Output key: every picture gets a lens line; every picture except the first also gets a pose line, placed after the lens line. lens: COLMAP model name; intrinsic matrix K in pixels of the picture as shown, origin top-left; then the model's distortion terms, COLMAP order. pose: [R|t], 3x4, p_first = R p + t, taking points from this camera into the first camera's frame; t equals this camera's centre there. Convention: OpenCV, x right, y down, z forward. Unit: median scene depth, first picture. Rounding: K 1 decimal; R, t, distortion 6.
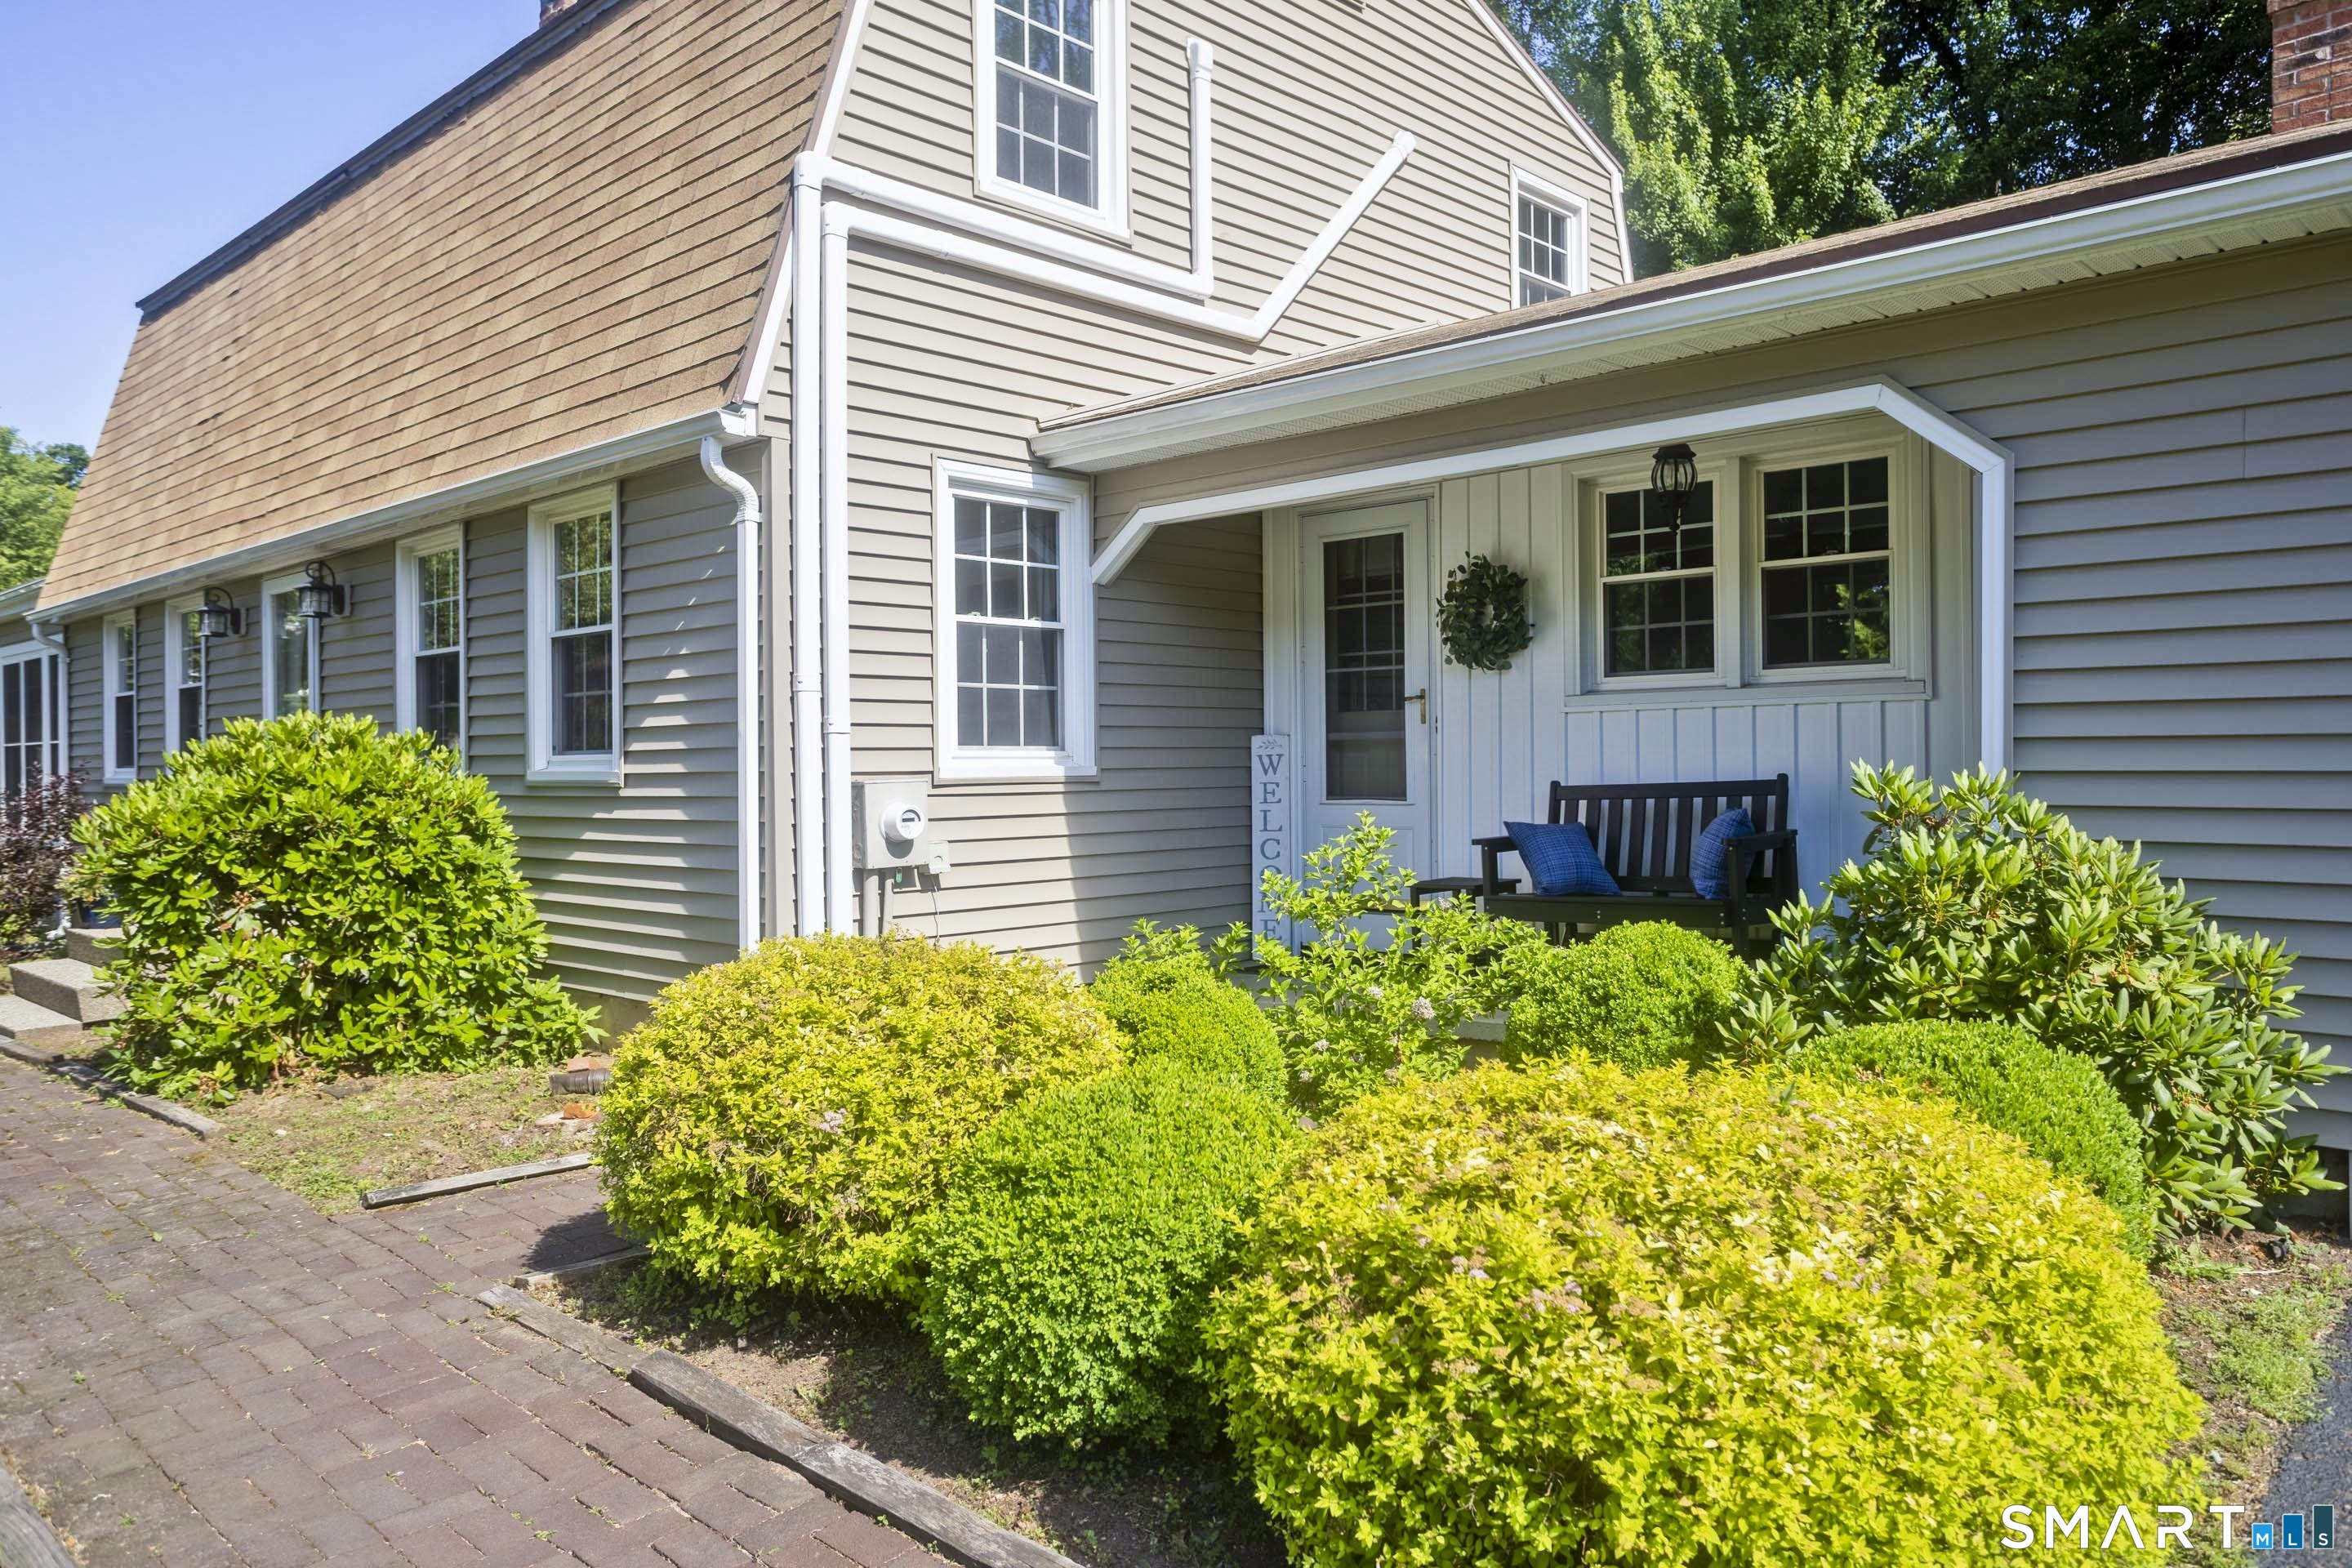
lens RADIAL K [[1702.5, 0, 1166.3], [0, 1702.5, 755.3], [0, 0, 1]] dist [0.042692, 0.002847]
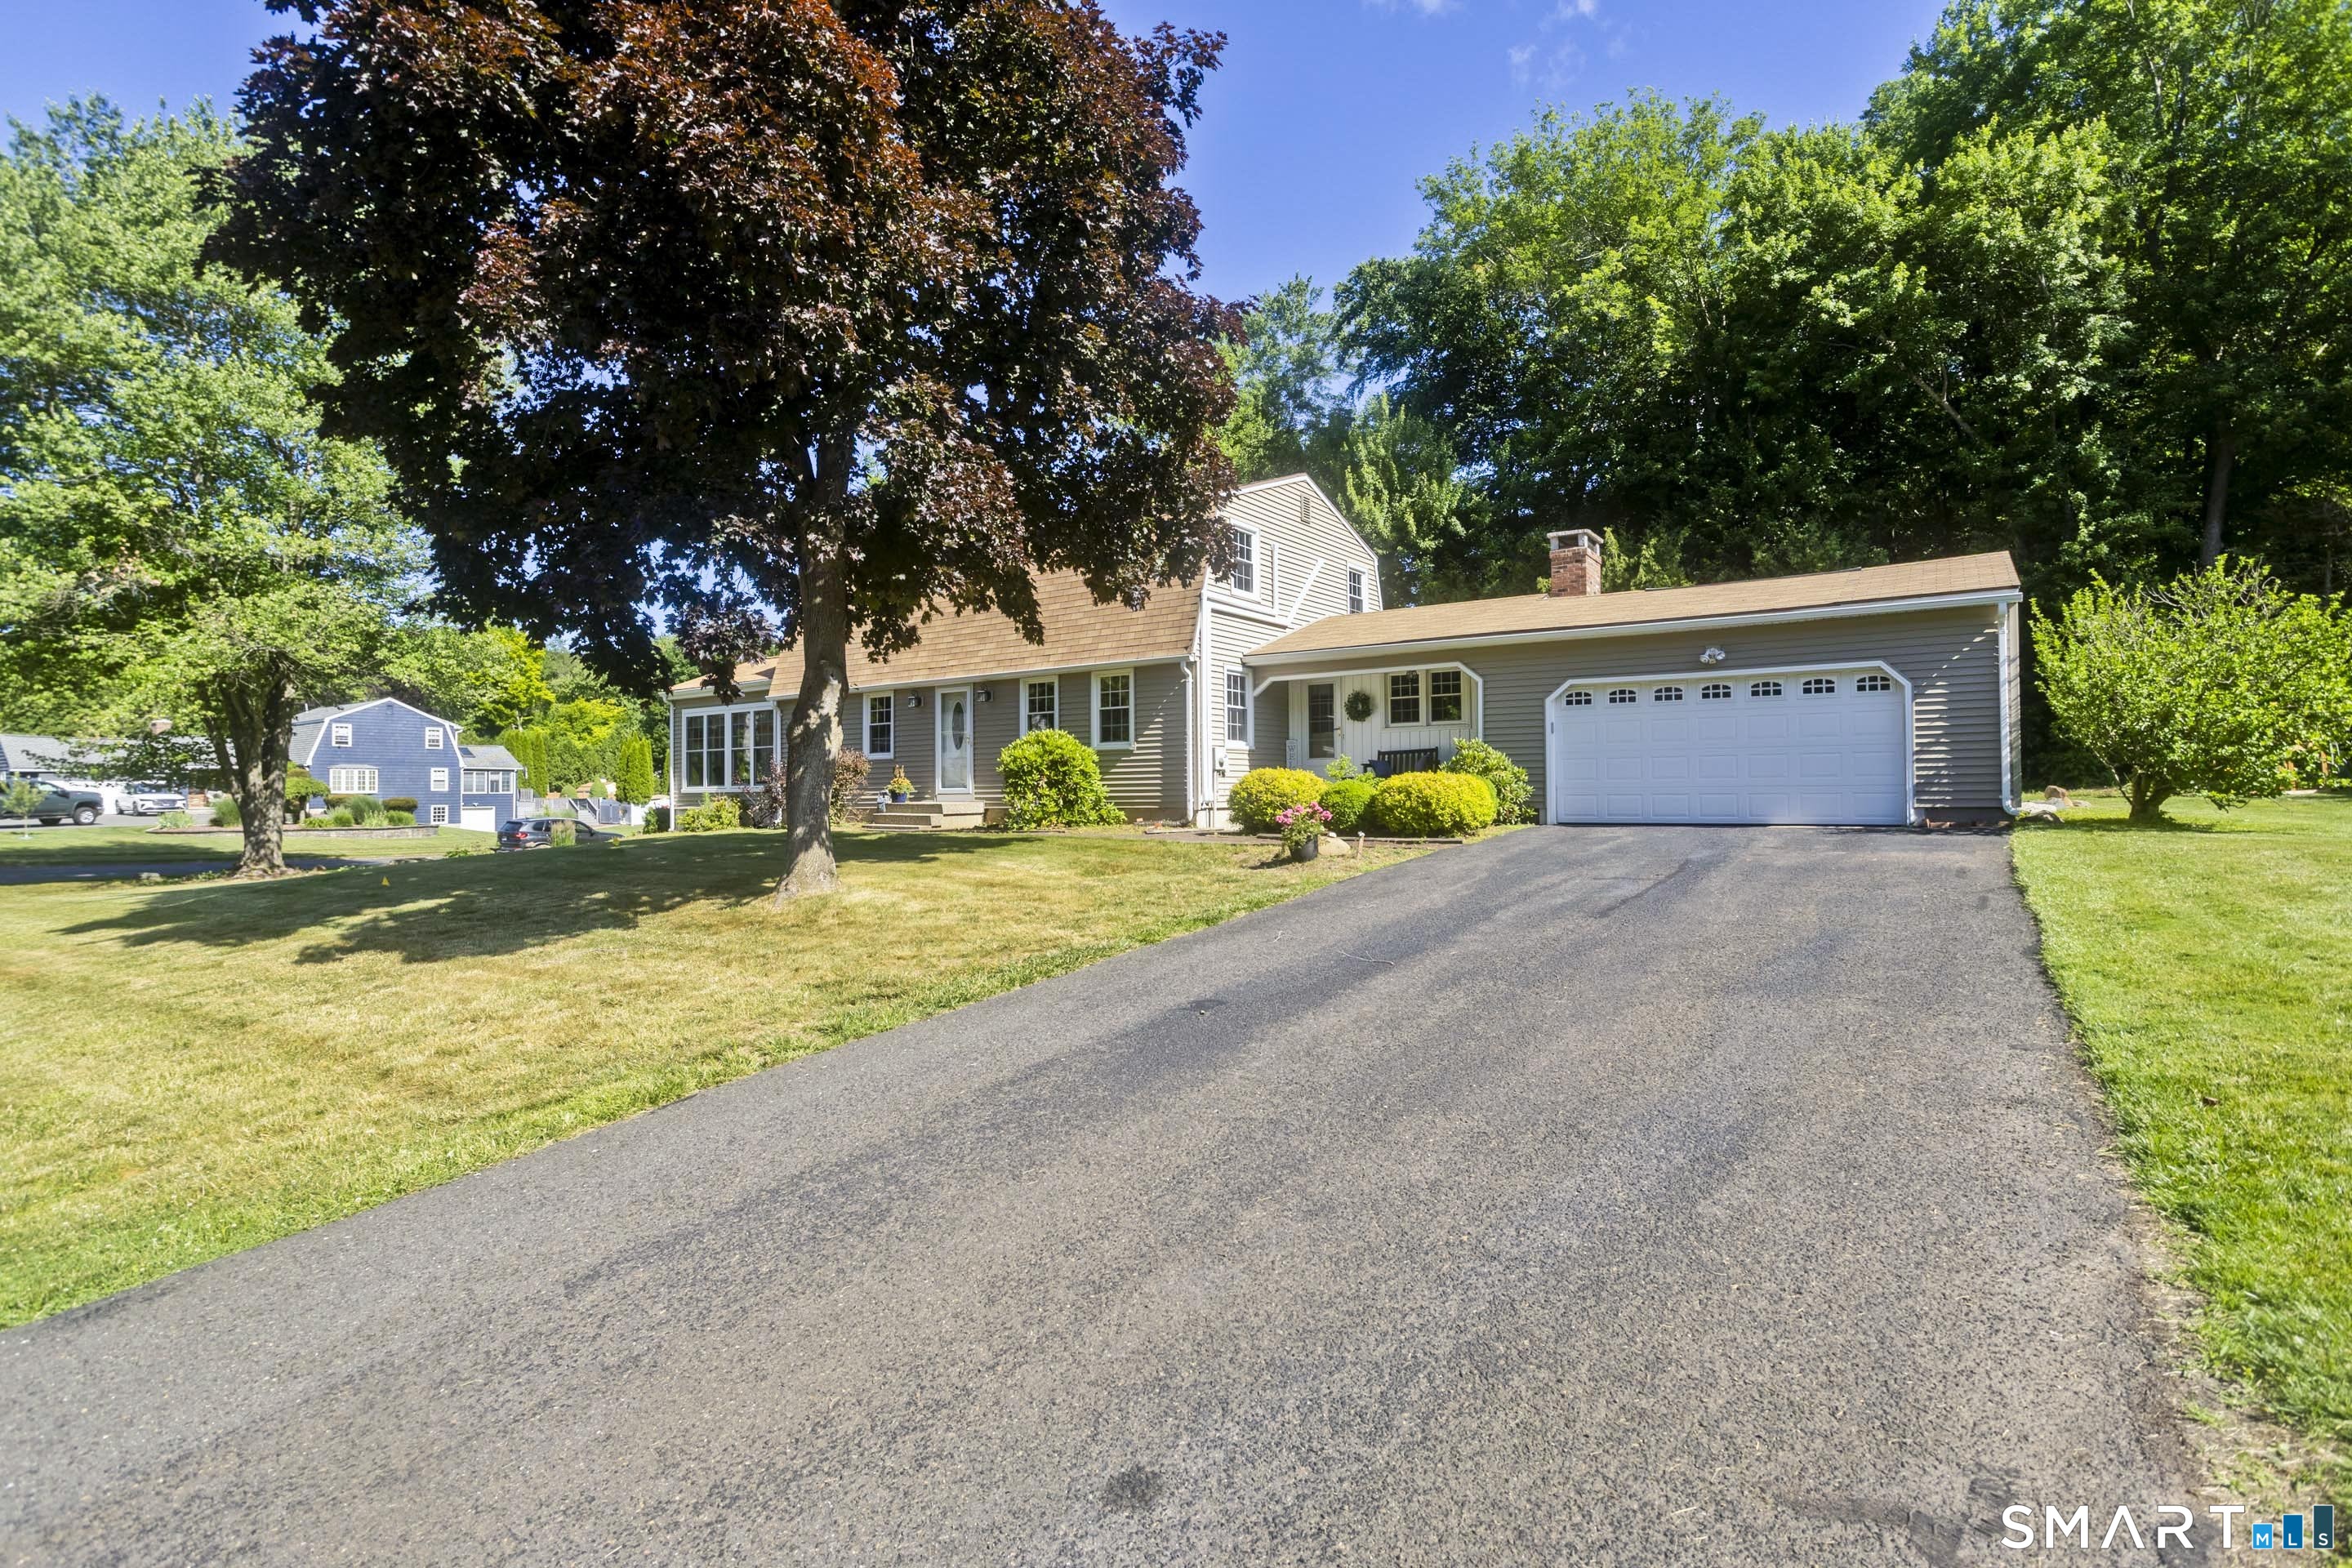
lens RADIAL K [[1118.9, 0, 1174.6], [0, 1118.9, 777.8], [0, 0, 1]] dist [-0.000231, 0.000778]
pose [[0.989676, 0.004558, 0.143251, -0.561189], [-0.003035, 0.999937, -0.010845, 0.100384], [-0.143291, 0.010298, 0.989627, -1.360462]]
